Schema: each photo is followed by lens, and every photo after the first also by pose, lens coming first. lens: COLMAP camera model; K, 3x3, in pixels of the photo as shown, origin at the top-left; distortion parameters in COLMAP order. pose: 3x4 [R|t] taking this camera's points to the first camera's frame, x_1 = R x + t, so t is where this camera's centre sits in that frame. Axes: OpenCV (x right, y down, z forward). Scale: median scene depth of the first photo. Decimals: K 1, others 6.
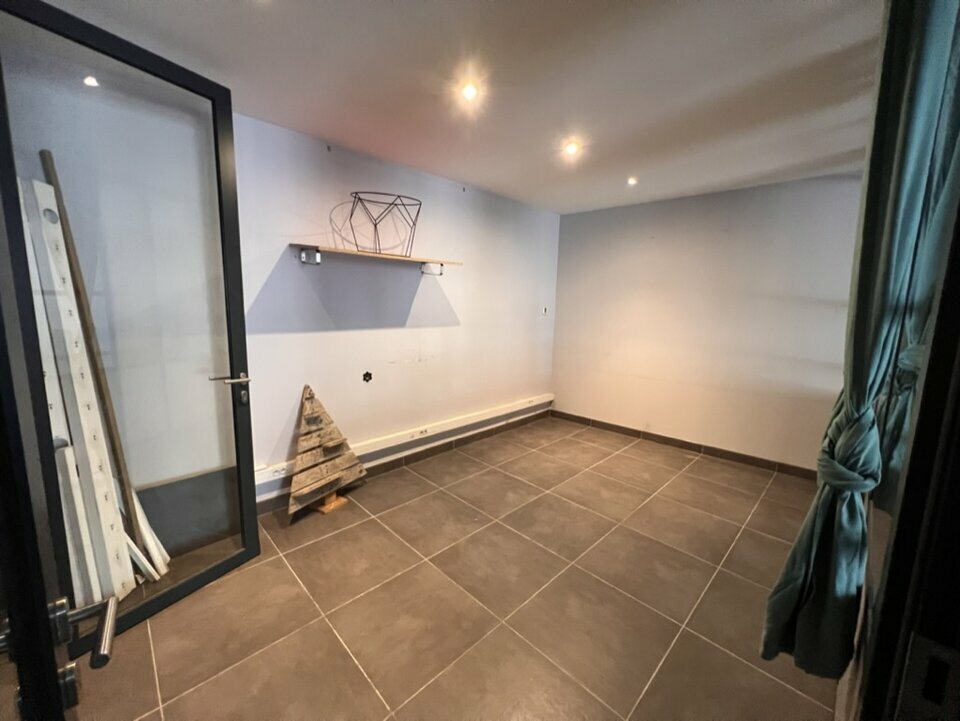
lens RADIAL K [[382.3, 0, 480.0], [0, 382.3, 360.5], [0, 0, 1]] dist [-0.001266, -0.000149]
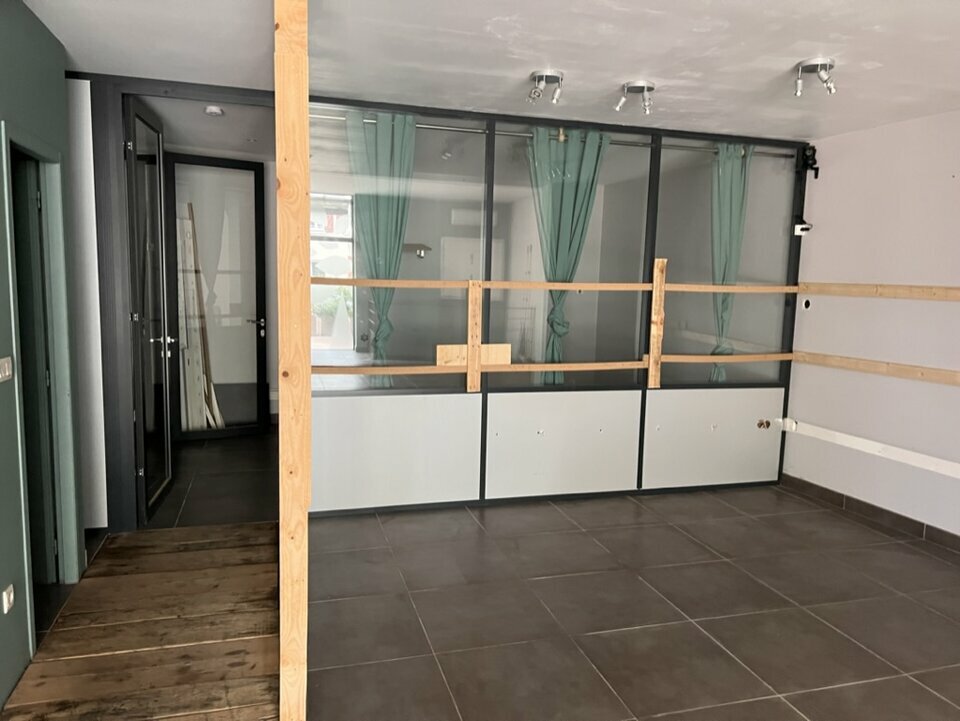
lens RADIAL K [[733.5, 0, 492.0], [0, 733.5, 365.0], [0, 0, 1]] dist [0.005171, 0.001784]
pose [[0.881338, 0.061320, -0.468490, 0.268844], [-0.076349, 0.996995, -0.013136, 0.029689], [0.466276, 0.047346, 0.883371, -0.206896]]
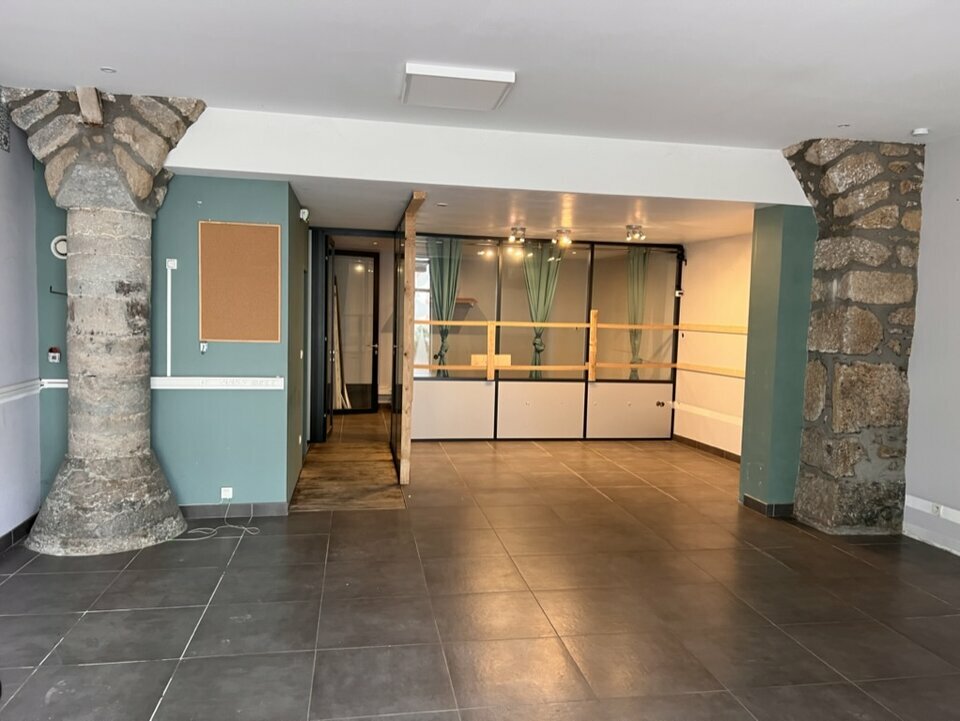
lens RADIAL K [[733.5, 0, 492.0], [0, 733.5, 365.0], [0, 0, 1]] dist [0.005171, 0.001784]
pose [[0.828920, 0.043851, -0.557646, 0.469059], [-0.091727, 0.994083, -0.058178, 0.063561], [0.551795, 0.099375, 0.828038, -0.452460]]
